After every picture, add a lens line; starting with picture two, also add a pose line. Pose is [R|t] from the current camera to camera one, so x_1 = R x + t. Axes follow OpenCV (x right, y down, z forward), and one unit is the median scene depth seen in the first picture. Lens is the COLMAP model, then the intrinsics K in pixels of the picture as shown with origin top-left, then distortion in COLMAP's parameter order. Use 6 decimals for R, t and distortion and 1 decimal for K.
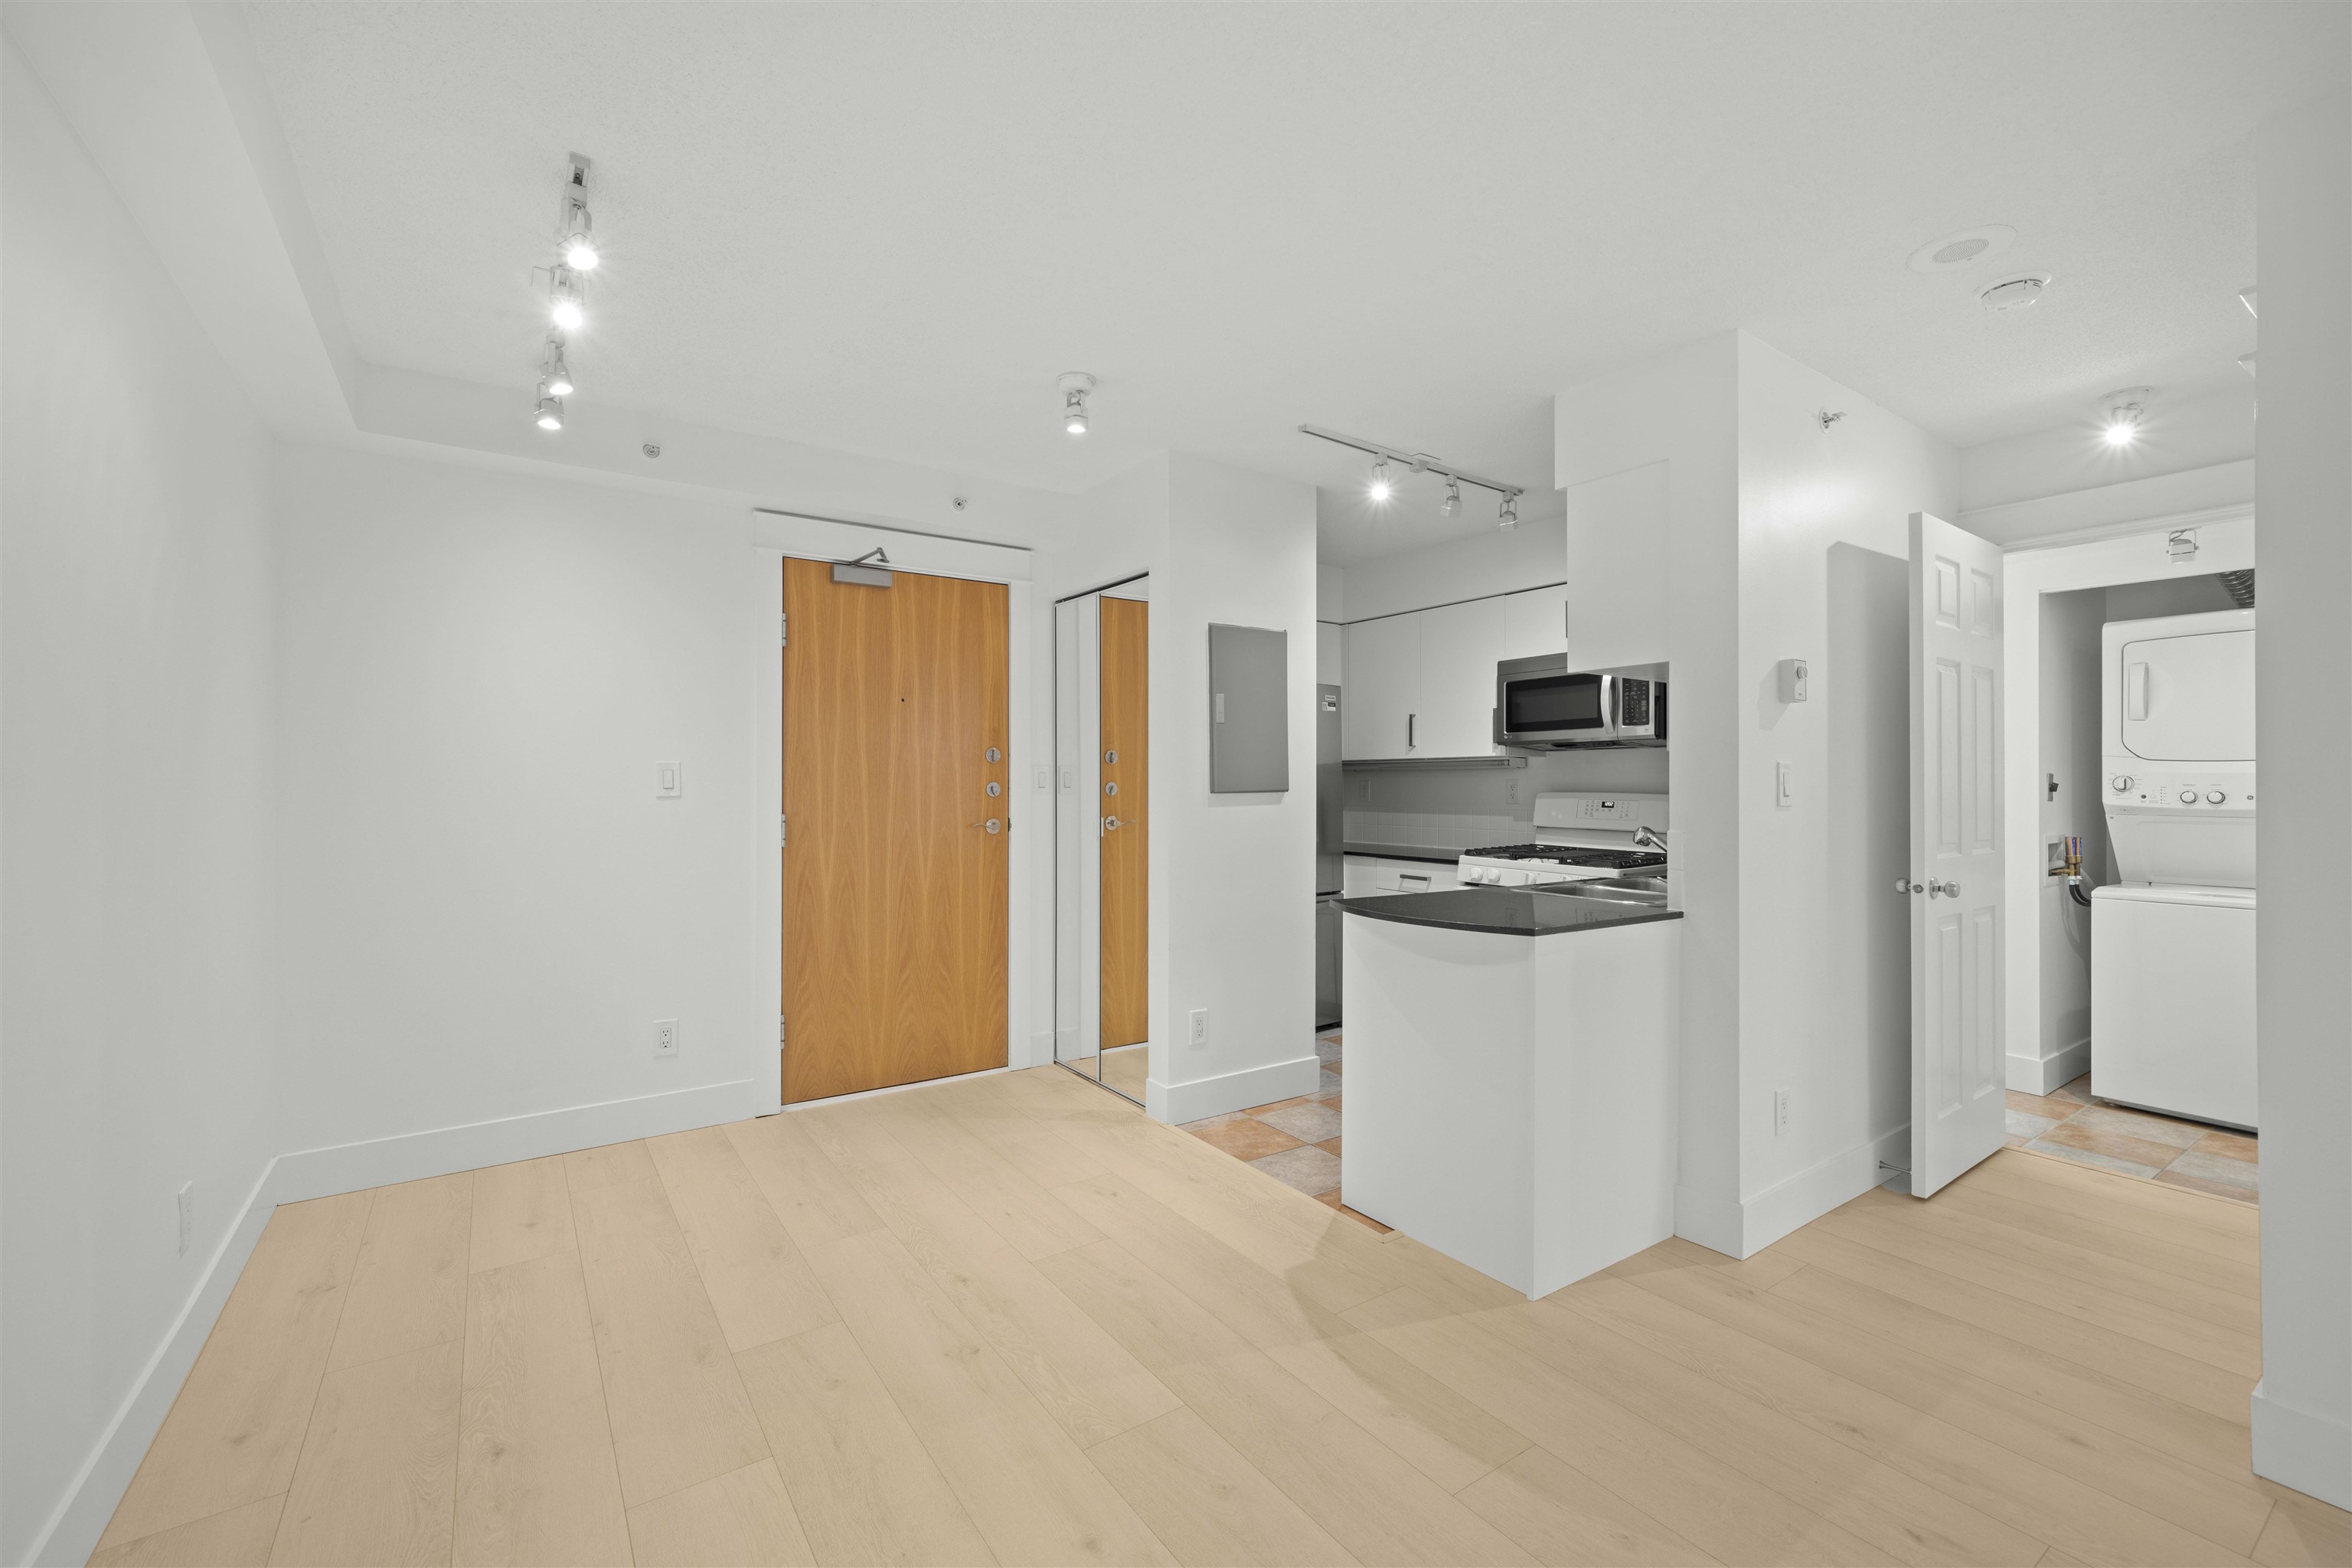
lens RADIAL K [[980.3, 0, 1167.2], [0, 980.3, 784.5], [0, 0, 1]] dist [0.003429, 0.000469]
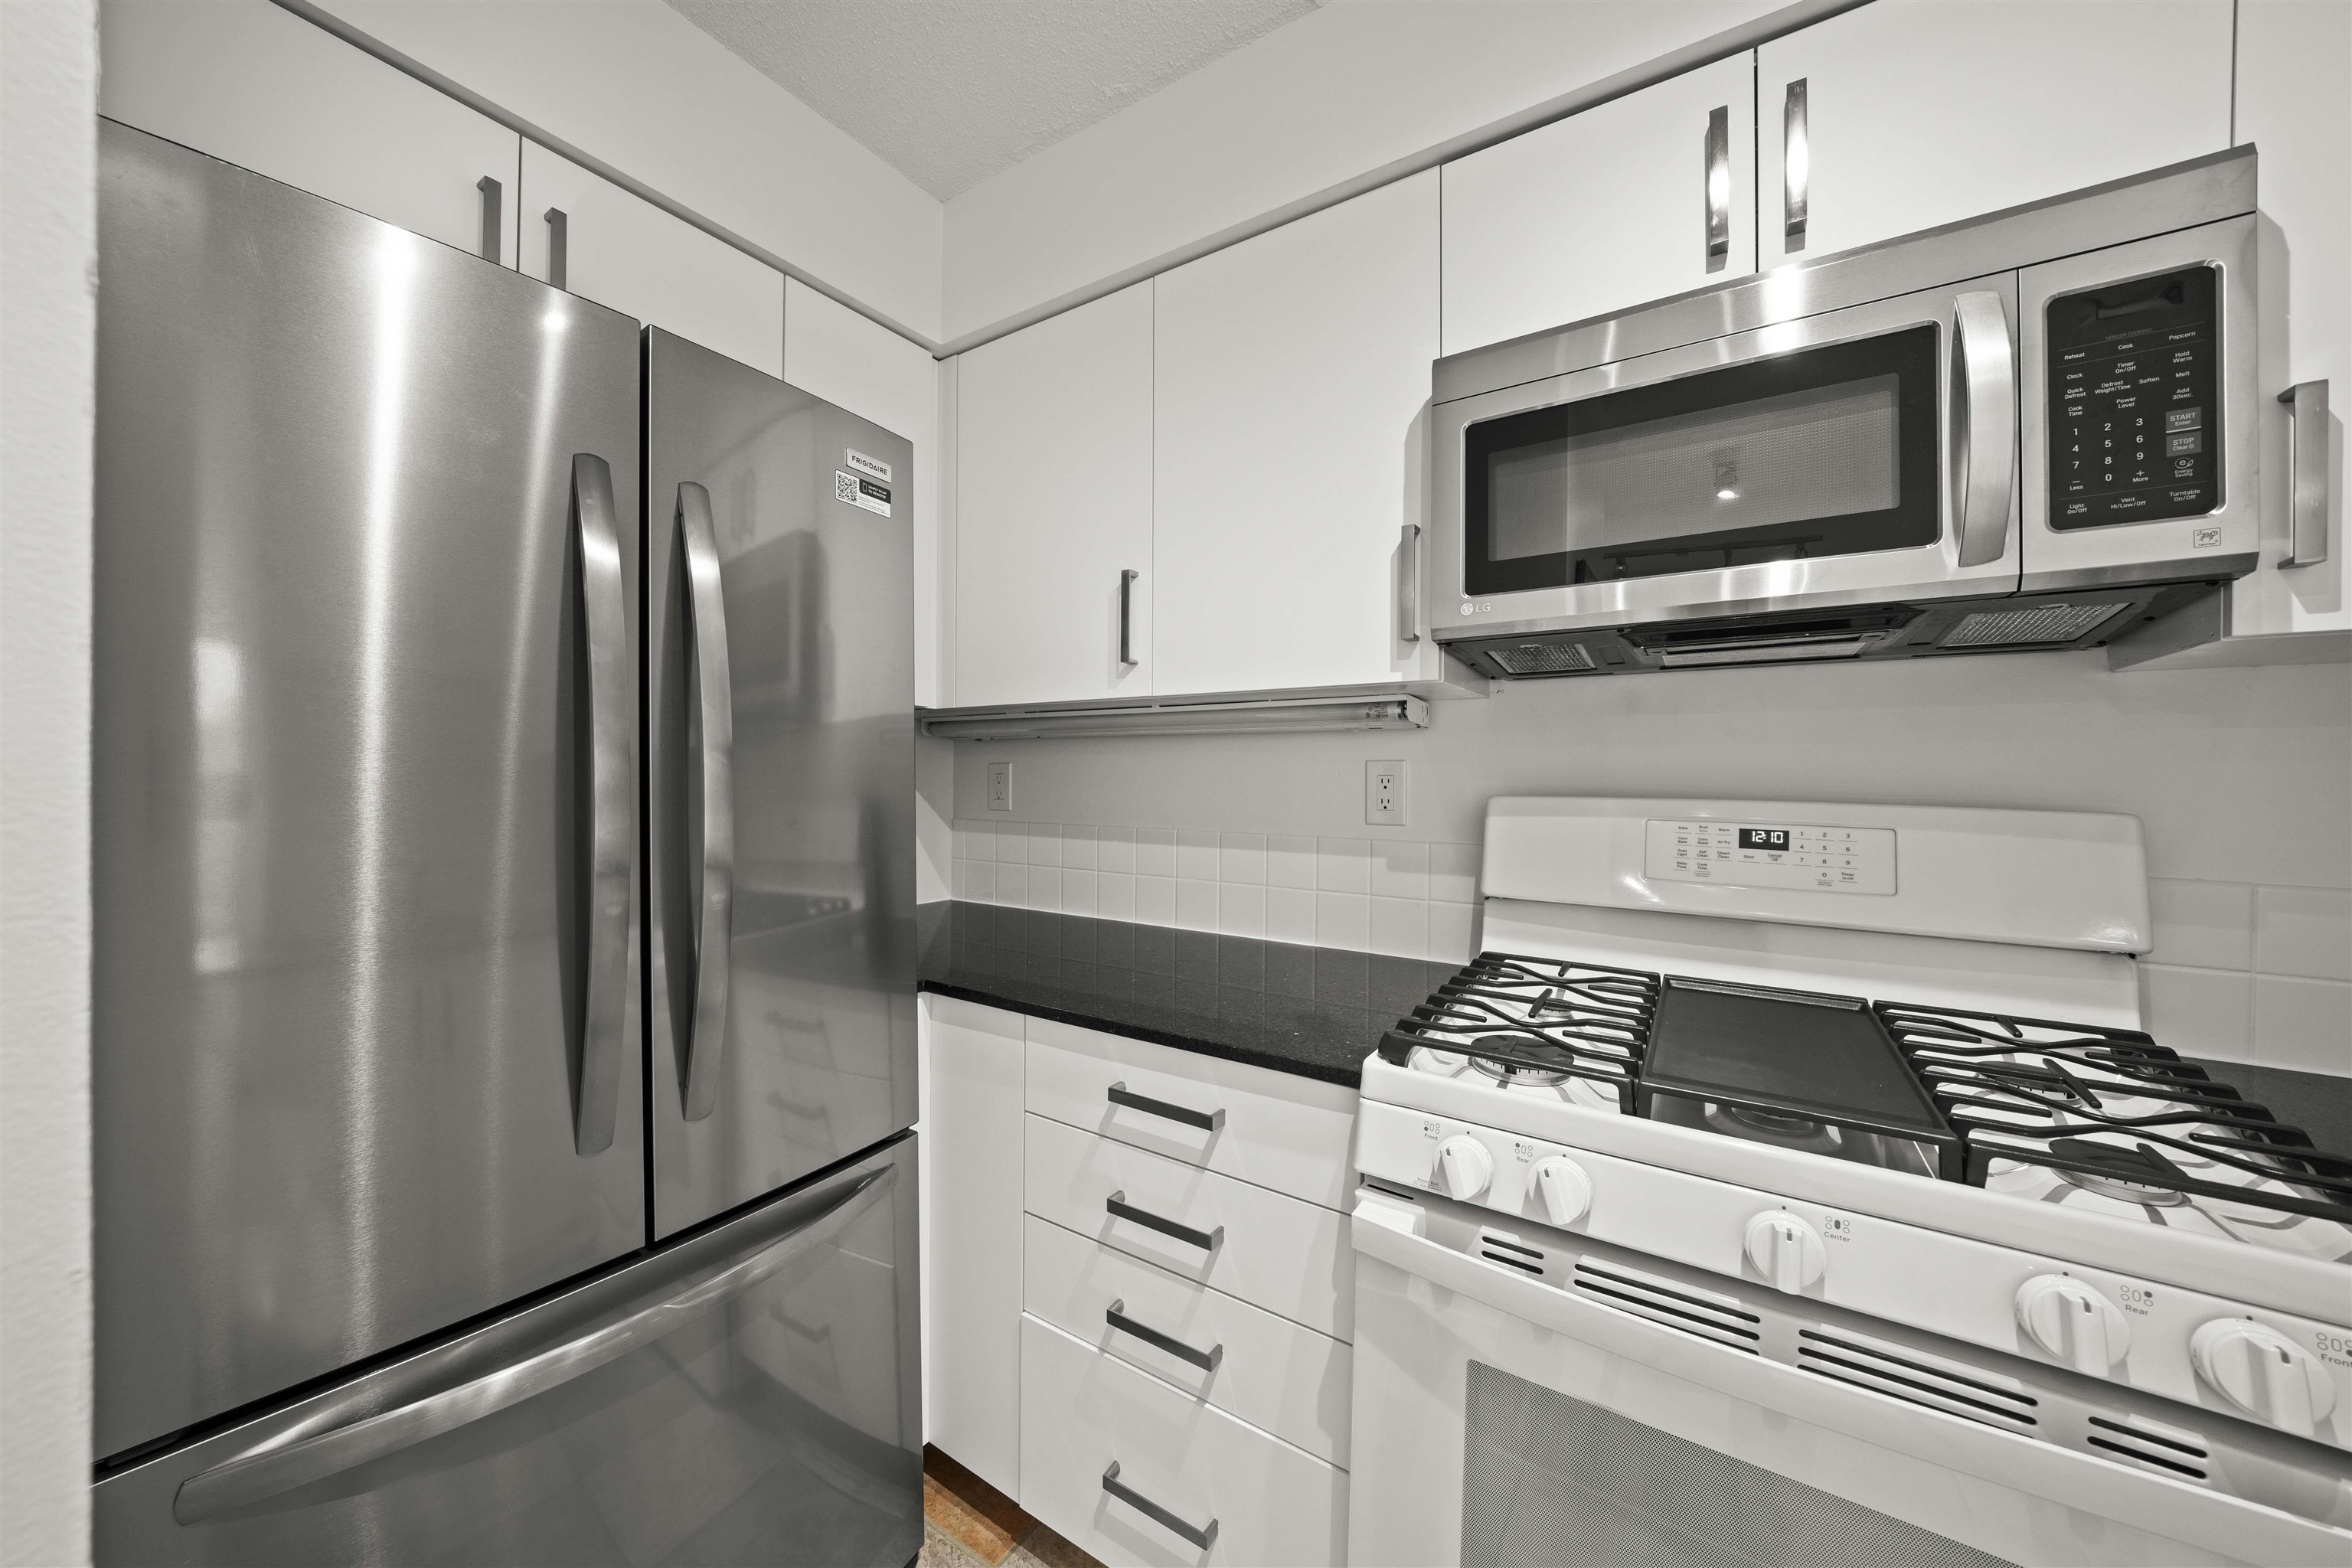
lens RADIAL K [[840.9, 0, 1191.7], [0, 840.9, 778.4], [0, 0, 1]] dist [-0.001345, -0.000045]
pose [[0.919228, 0.005421, 0.393688, 0.205293], [-0.007669, 0.999962, 0.004137, 0.002167], [-0.393651, -0.006822, 0.919235, 0.963583]]
